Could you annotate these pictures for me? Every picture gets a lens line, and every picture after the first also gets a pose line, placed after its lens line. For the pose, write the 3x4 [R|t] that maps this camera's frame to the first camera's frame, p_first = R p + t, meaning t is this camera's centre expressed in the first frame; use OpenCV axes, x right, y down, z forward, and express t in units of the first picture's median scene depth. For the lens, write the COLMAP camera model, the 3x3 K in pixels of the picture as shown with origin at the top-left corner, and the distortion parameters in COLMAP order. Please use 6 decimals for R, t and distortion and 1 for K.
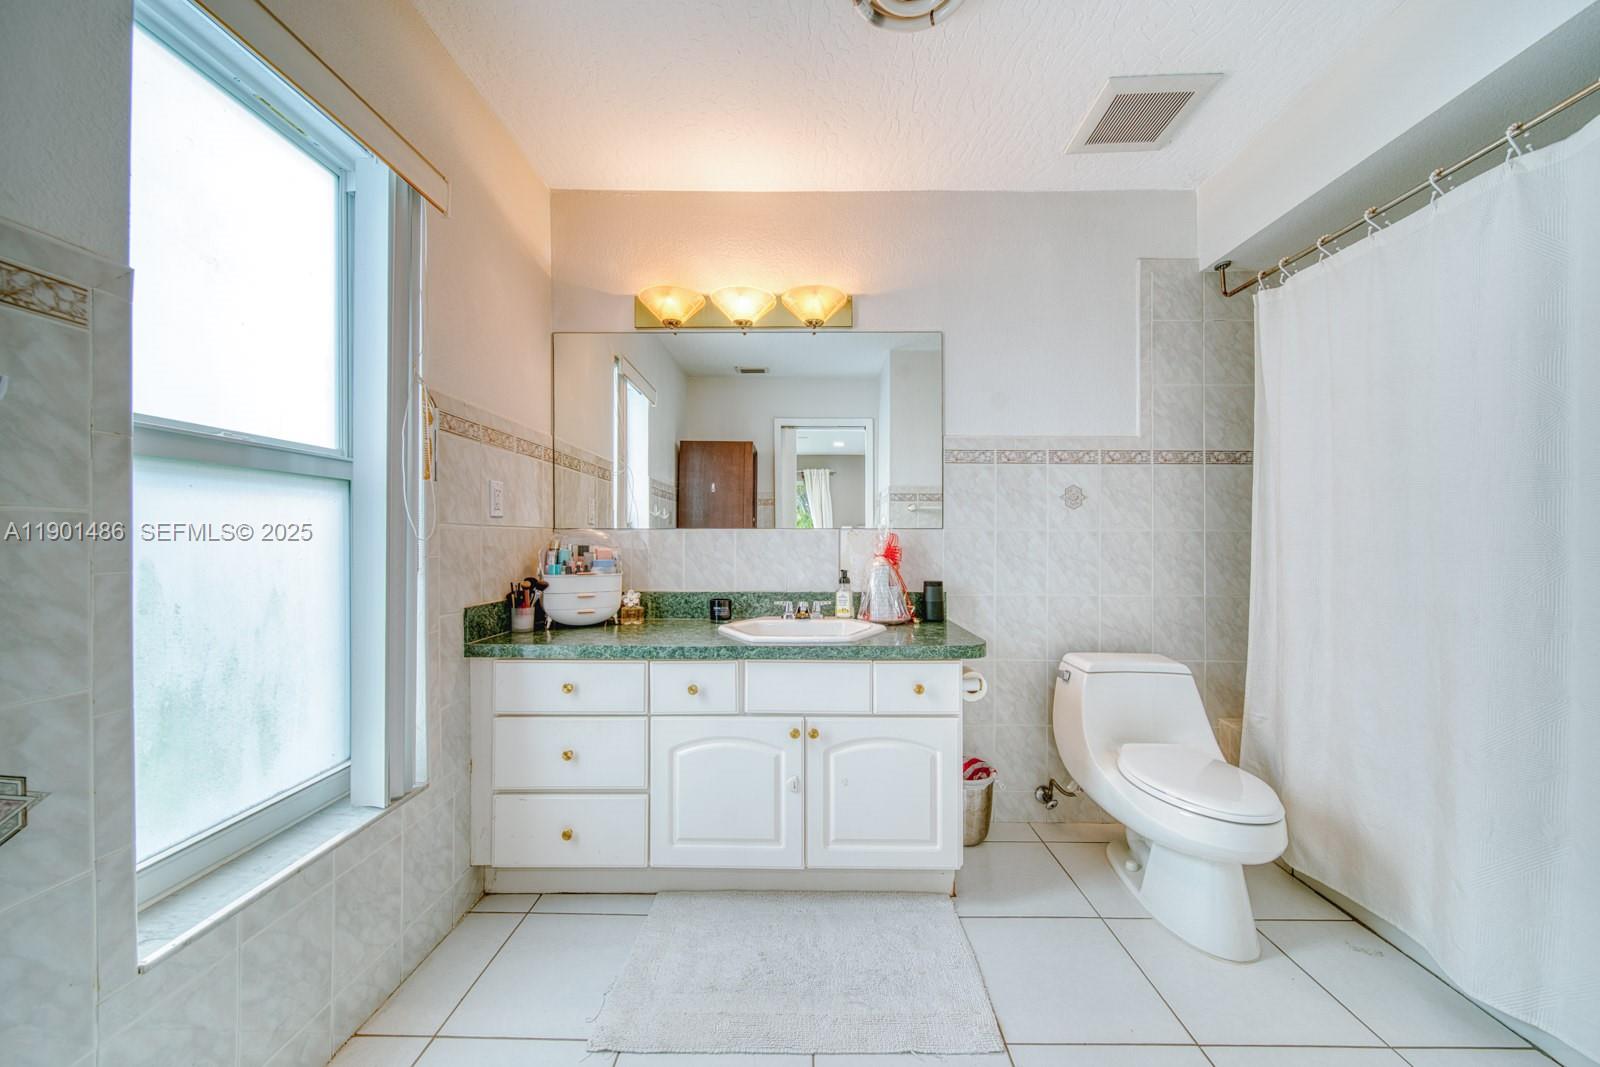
lens RADIAL K [[565.9, 0, 795.9], [0, 565.9, 537.3], [0, 0, 1]] dist [0.002818, -0.001263]
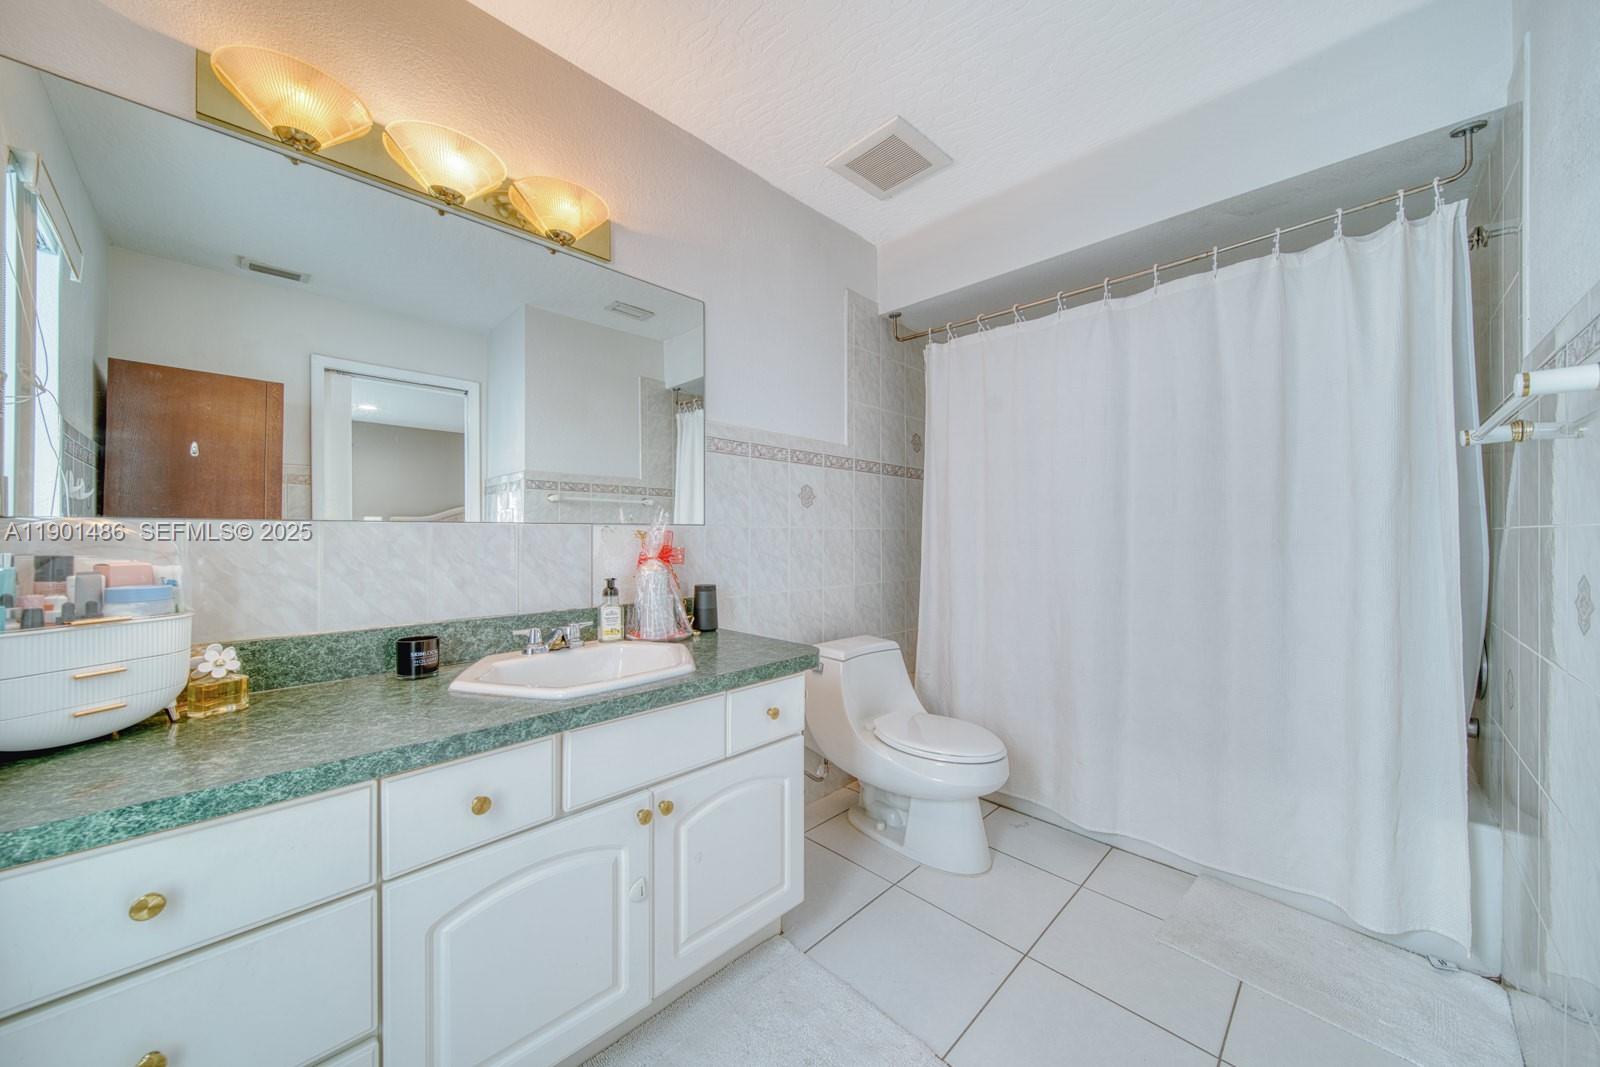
lens RADIAL K [[565.9, 0, 798.1], [0, 565.9, 533.1], [0, 0, 1]] dist [0.002818, -0.001263]
pose [[0.696178, -0.000185, 0.717870, -0.287977], [-0.001906, 0.999996, 0.002106, -0.004707], [-0.717867, -0.002834, 0.696174, 0.292701]]
